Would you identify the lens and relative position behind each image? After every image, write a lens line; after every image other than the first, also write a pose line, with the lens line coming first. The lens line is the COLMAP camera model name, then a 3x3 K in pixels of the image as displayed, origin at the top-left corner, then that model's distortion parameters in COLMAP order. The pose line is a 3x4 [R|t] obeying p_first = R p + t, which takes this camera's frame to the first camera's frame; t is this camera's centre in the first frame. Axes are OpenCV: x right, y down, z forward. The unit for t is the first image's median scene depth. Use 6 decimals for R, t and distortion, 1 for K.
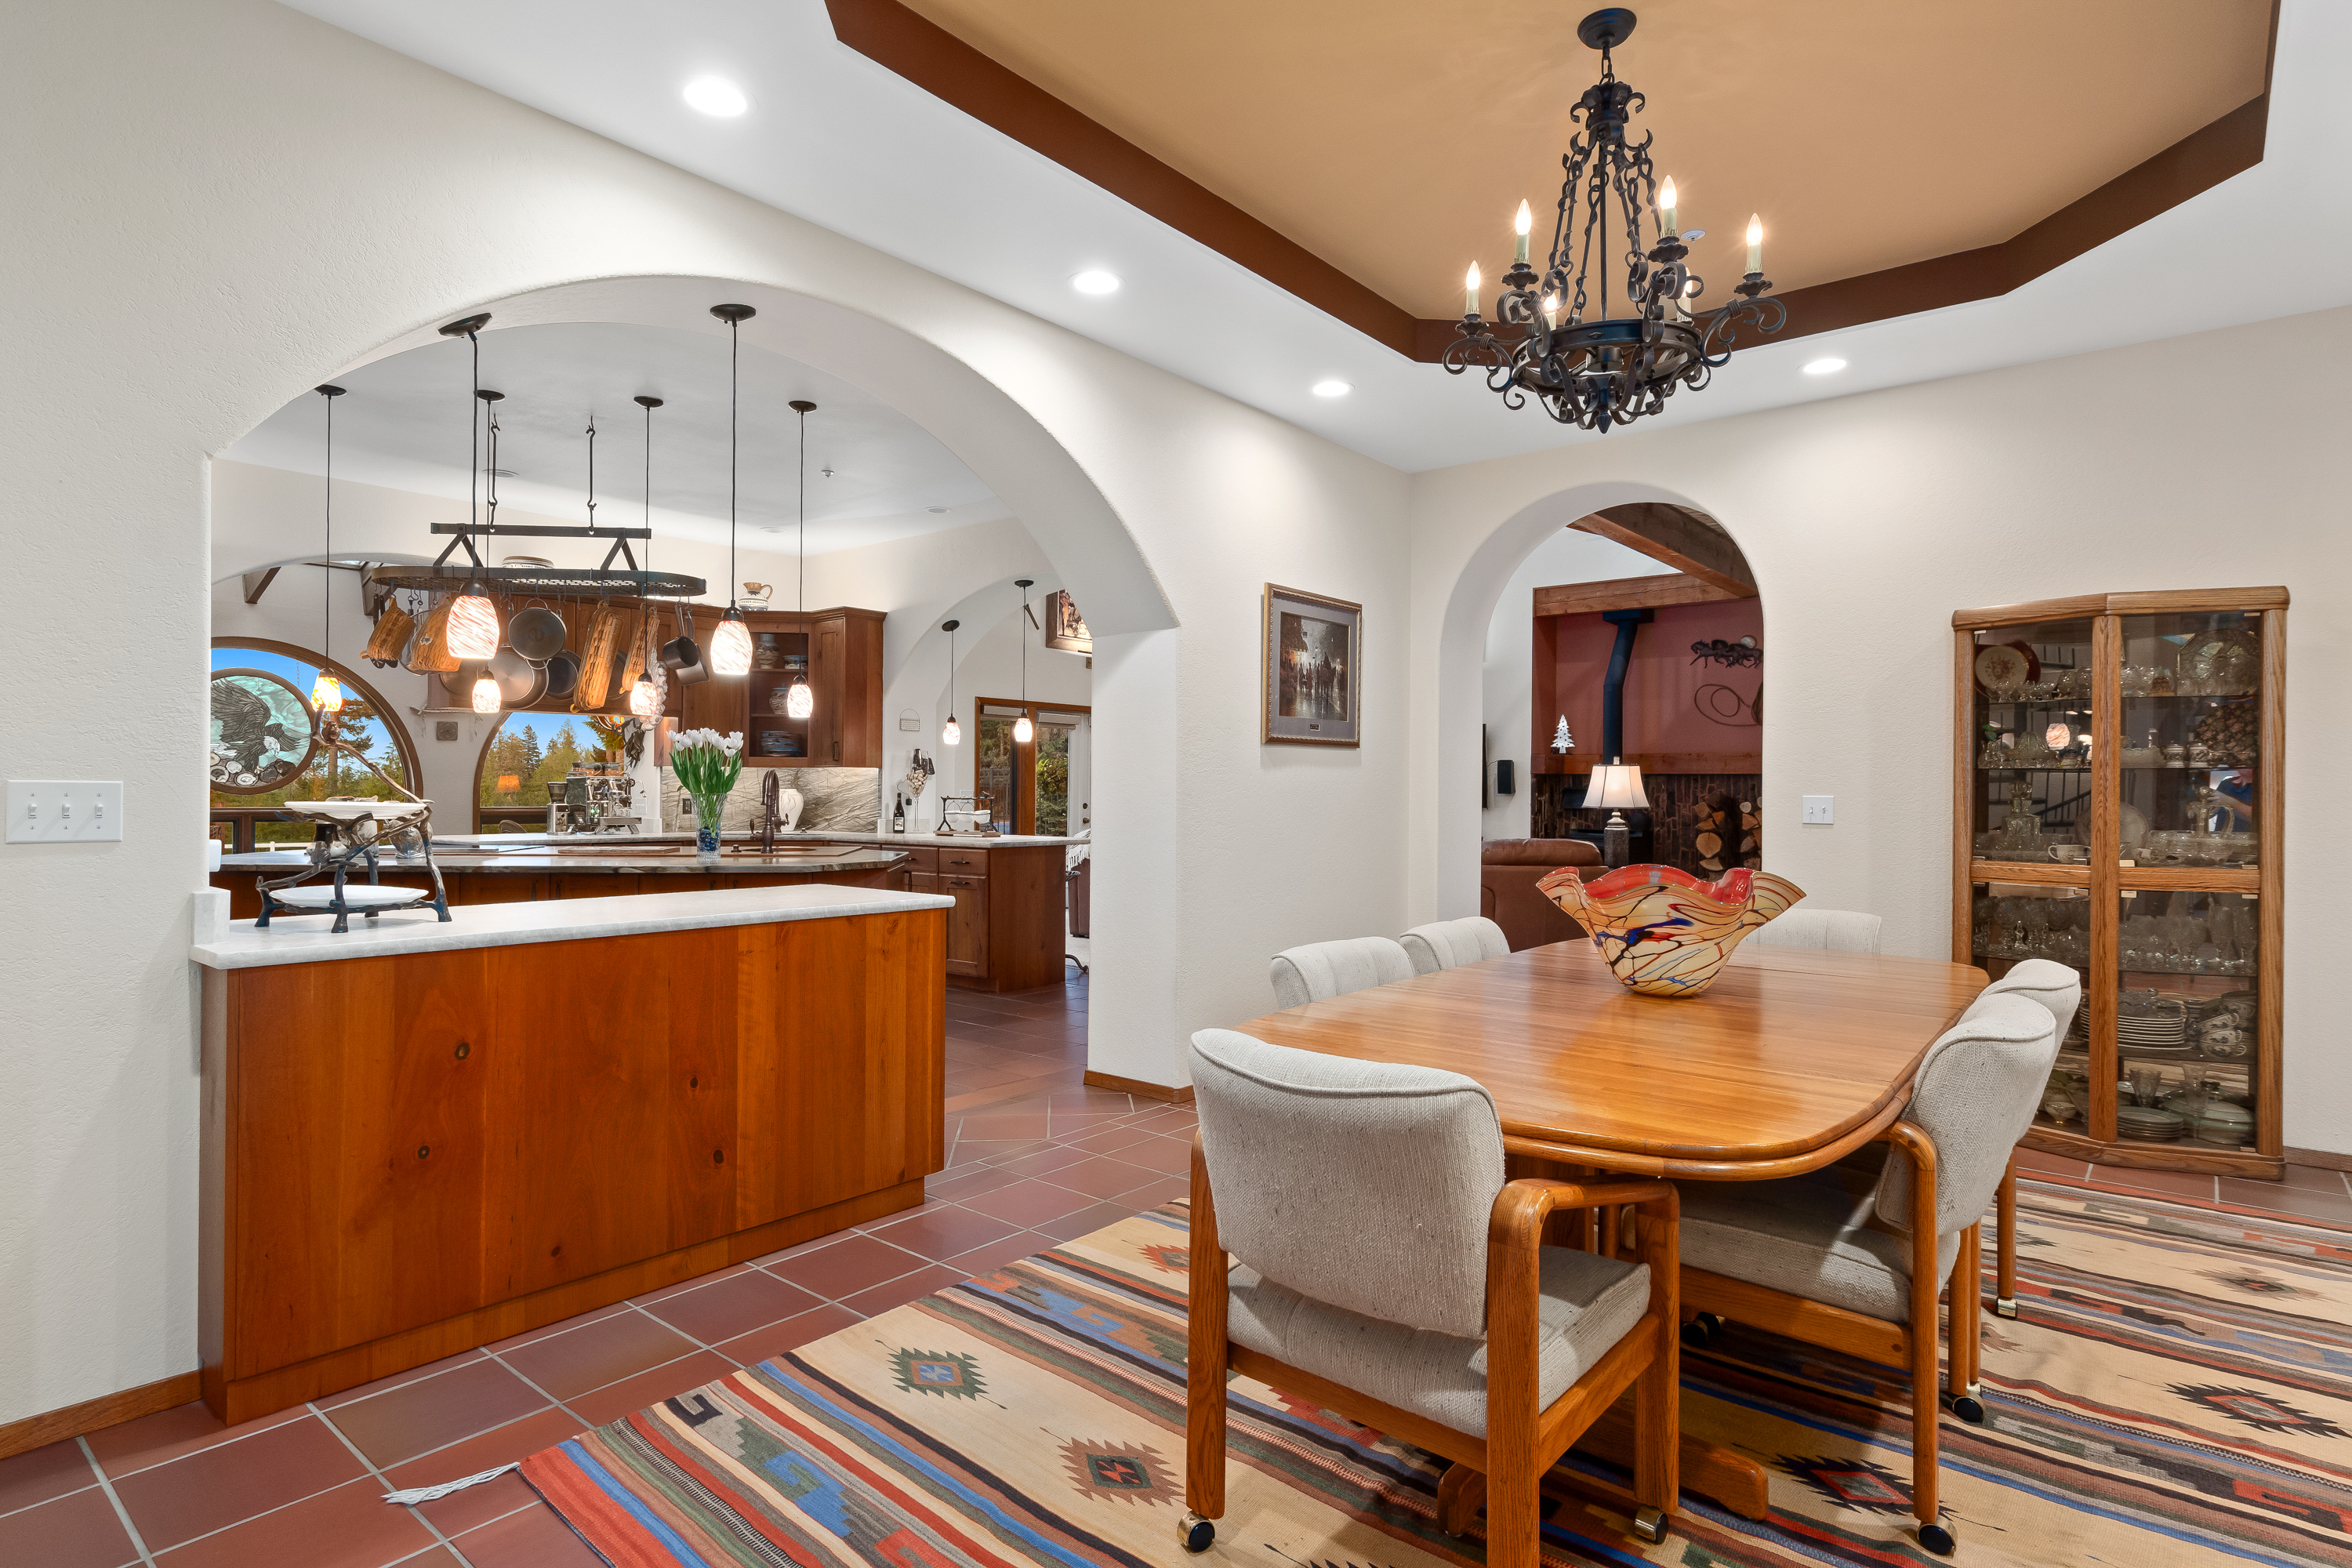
lens RADIAL K [[1239.0, 0, 1184.5], [0, 1239.0, 784.2], [0, 0, 1]] dist [0.000727, -0.000455]
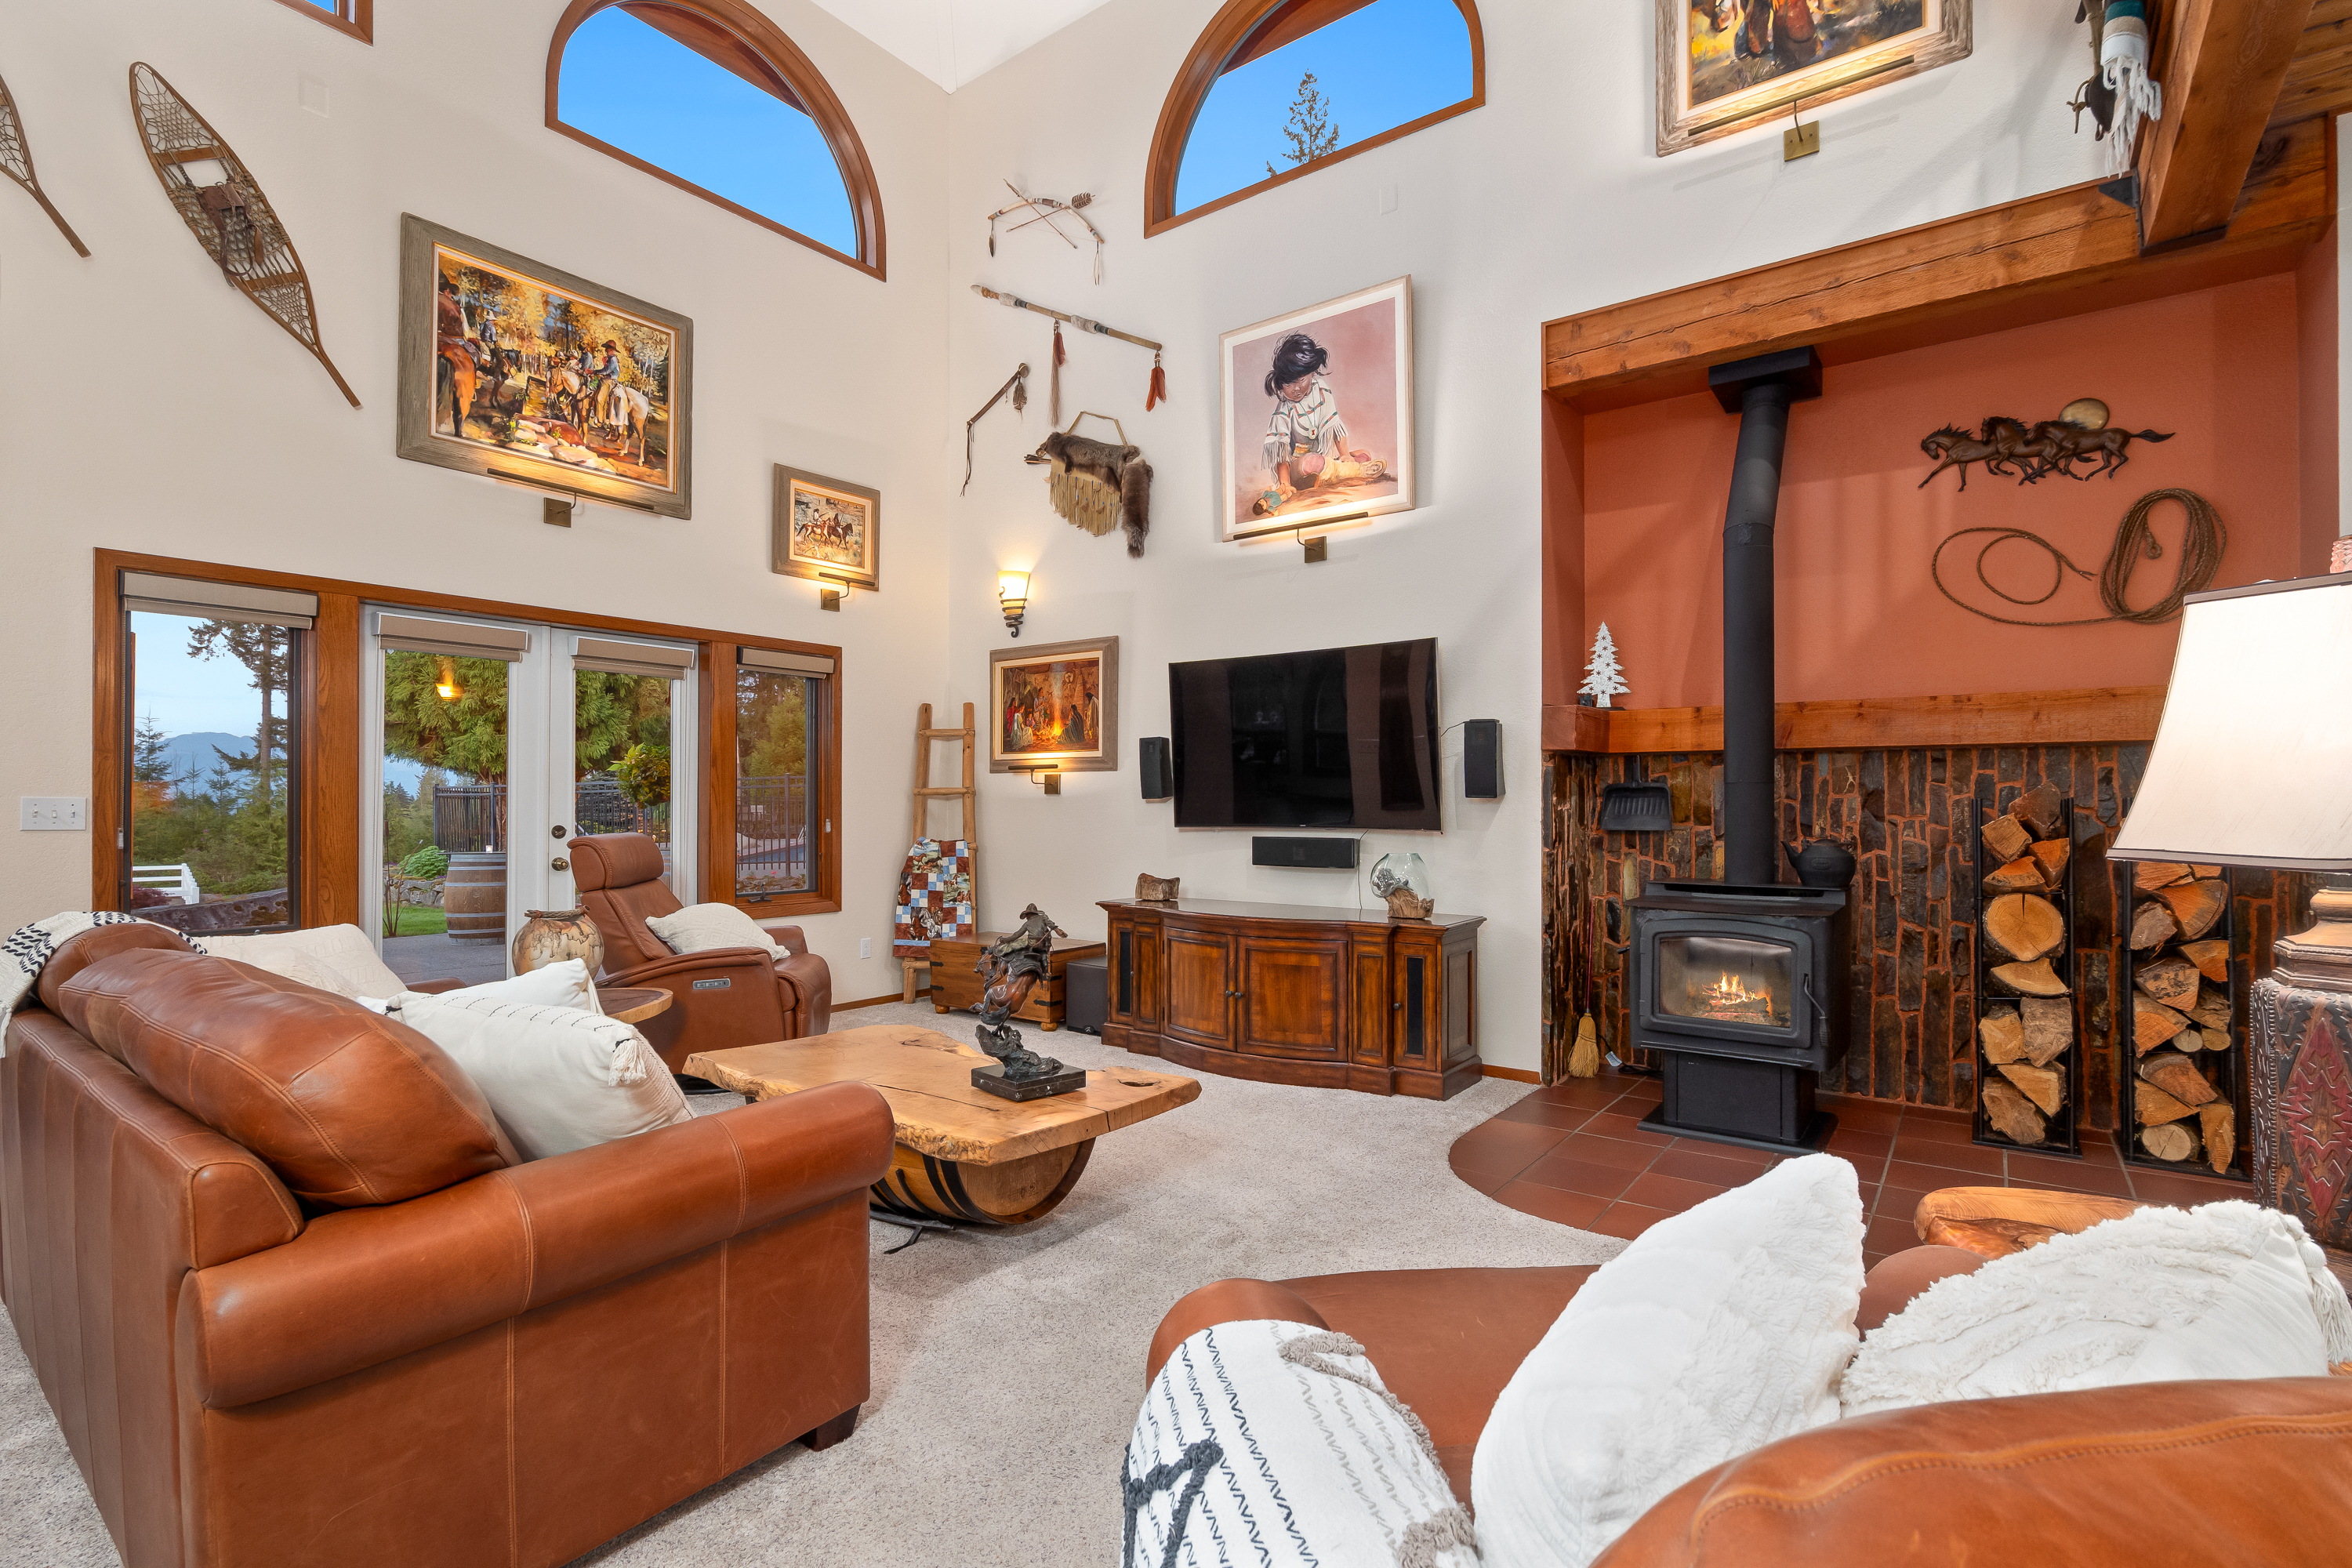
lens RADIAL K [[1090.2, 0, 1185.0], [0, 1090.2, 798.8], [0, 0, 1]] dist [-0.015877, 0.001548]
pose [[0.999142, -0.006219, 0.040957, 0.145354], [0.006189, 0.999980, 0.000867, 0.007405], [-0.040961, -0.000613, 0.999161, 0.650659]]
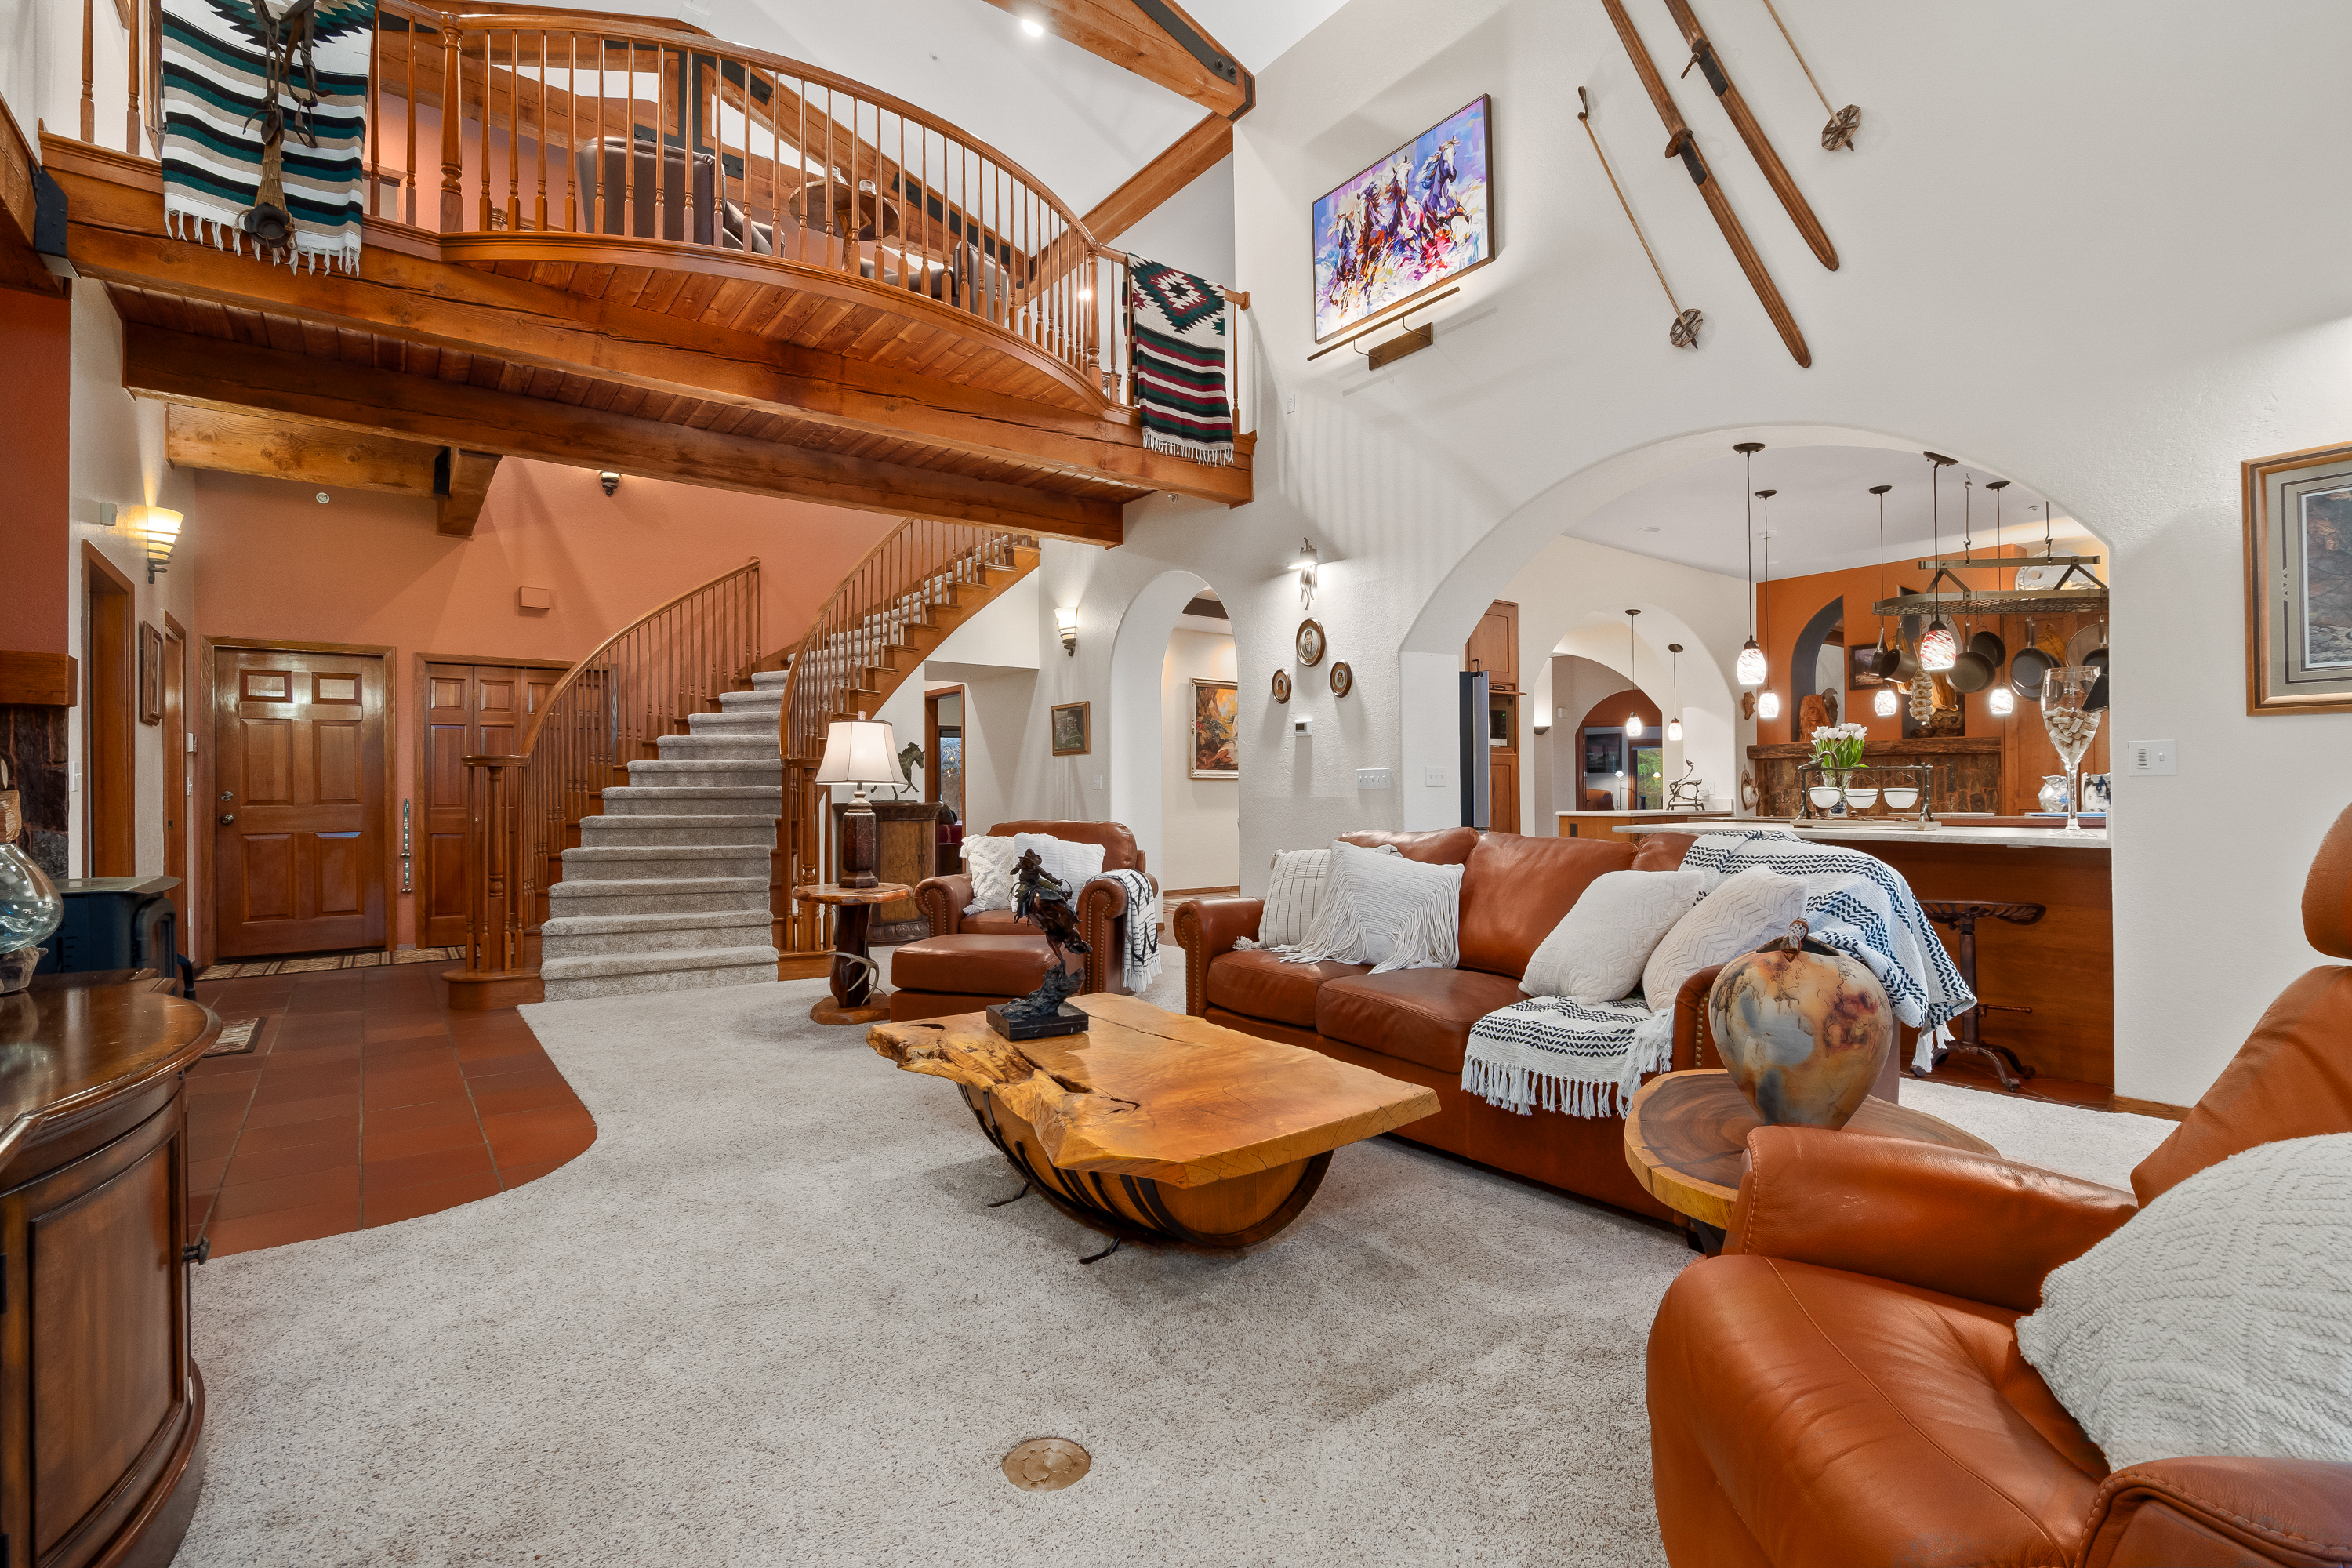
lens RADIAL K [[1090.2, 0, 1176.4], [0, 1090.2, 790.4], [0, 0, 1]] dist [-0.015877, 0.001548]
pose [[-0.969107, -0.001983, 0.246631, 0.016094], [-0.004400, 0.999948, -0.009248, 0.020921], [-0.246600, -0.010048, -0.969065, 1.158439]]
